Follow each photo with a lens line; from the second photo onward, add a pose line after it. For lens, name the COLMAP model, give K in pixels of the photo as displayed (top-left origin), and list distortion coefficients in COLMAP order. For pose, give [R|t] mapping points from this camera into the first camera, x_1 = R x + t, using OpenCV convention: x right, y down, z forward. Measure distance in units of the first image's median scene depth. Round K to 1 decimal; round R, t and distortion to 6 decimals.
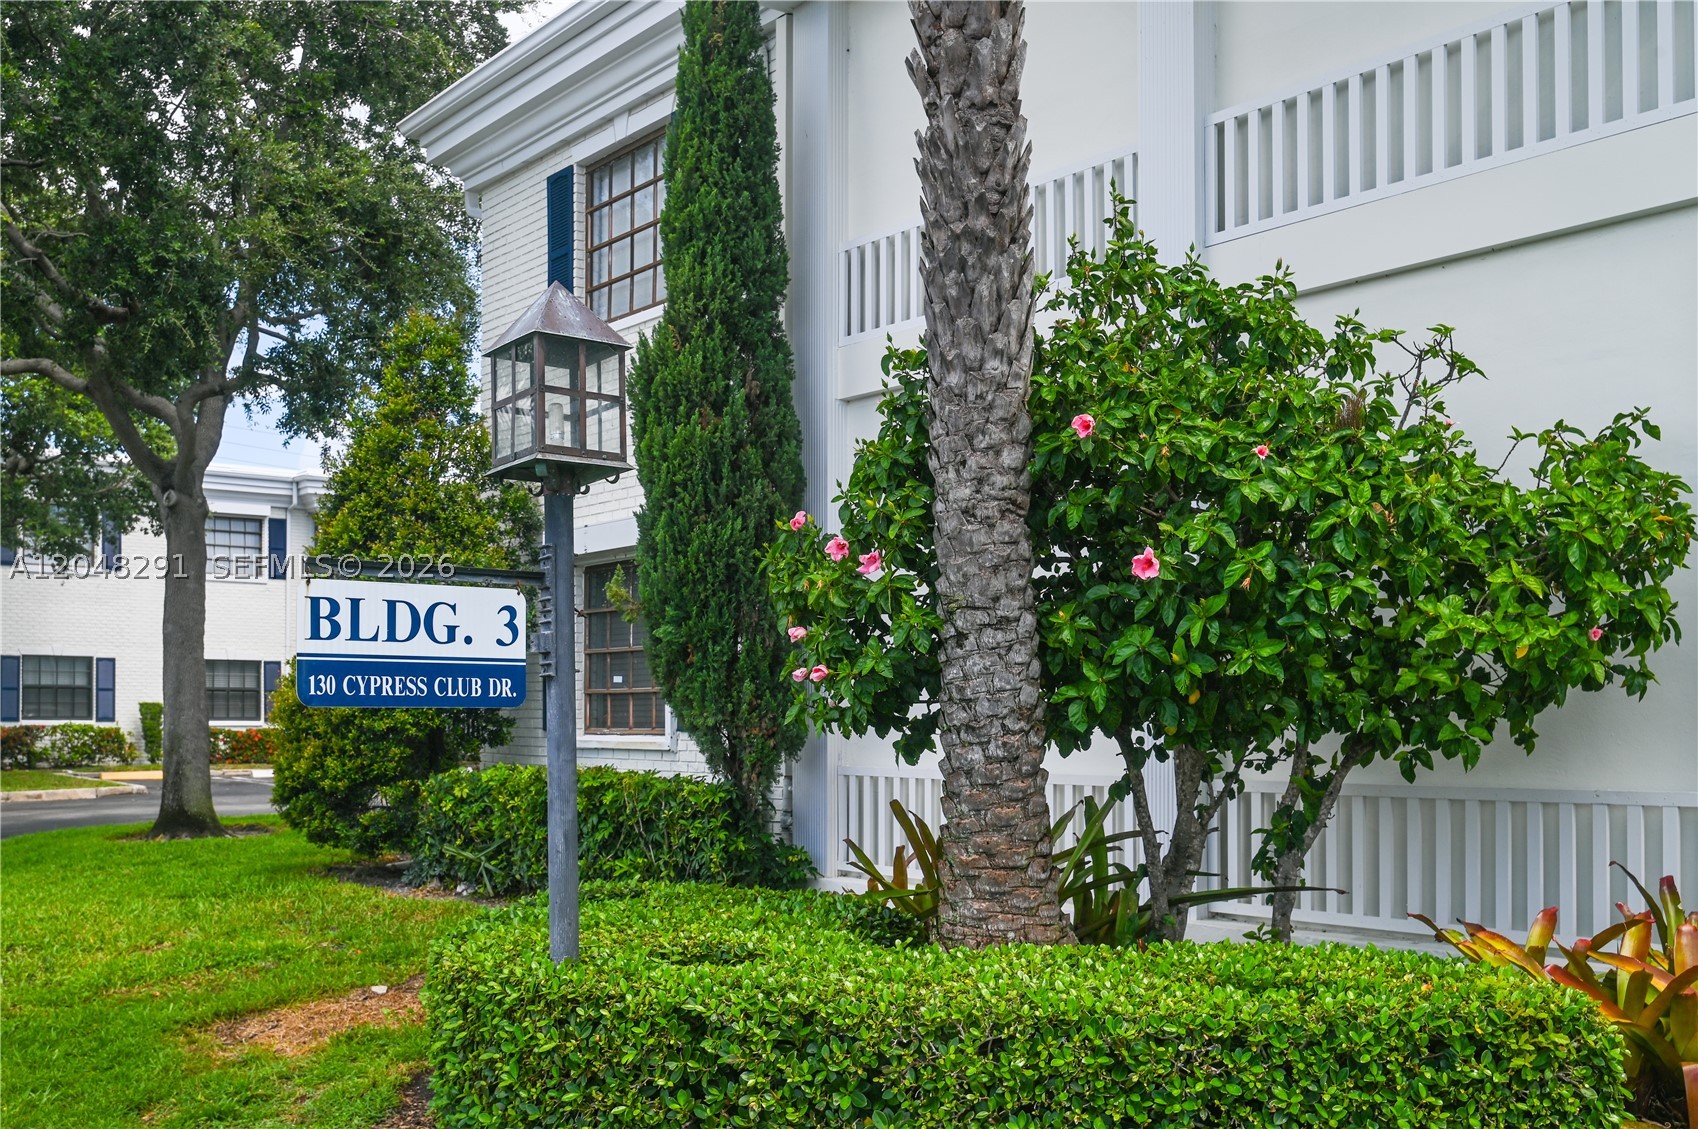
lens RADIAL K [[1679.5, 0, 852.1], [0, 1679.5, 724.6], [0, 0, 1]] dist [-0.041734, 0.000000]
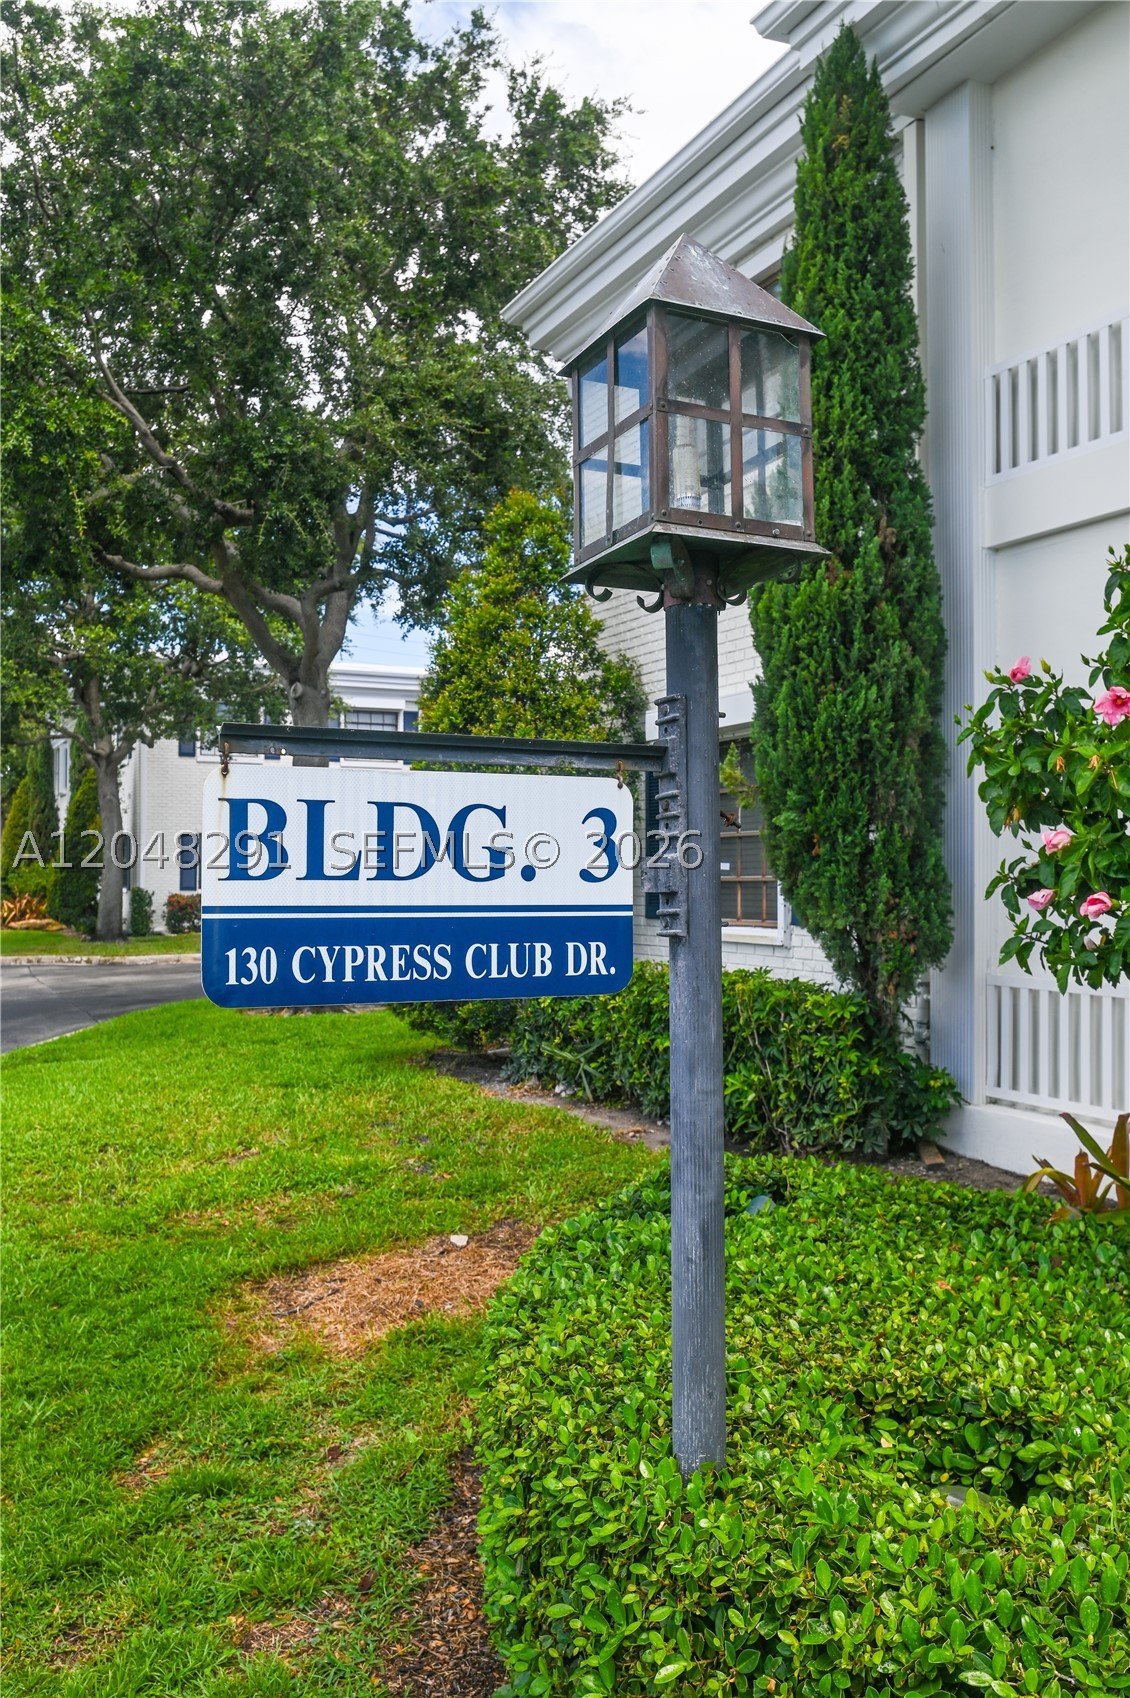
lens RADIAL K [[1460.2, 0, 563.1], [0, 1460.2, 856.6], [0, 0, 1]] dist [-0.091174, 0.010674]
pose [[0.972344, -0.001048, -0.233550, -0.047356], [-0.003720, 0.999794, -0.019973, -0.020338], [0.233523, 0.020290, 0.972140, 0.238462]]
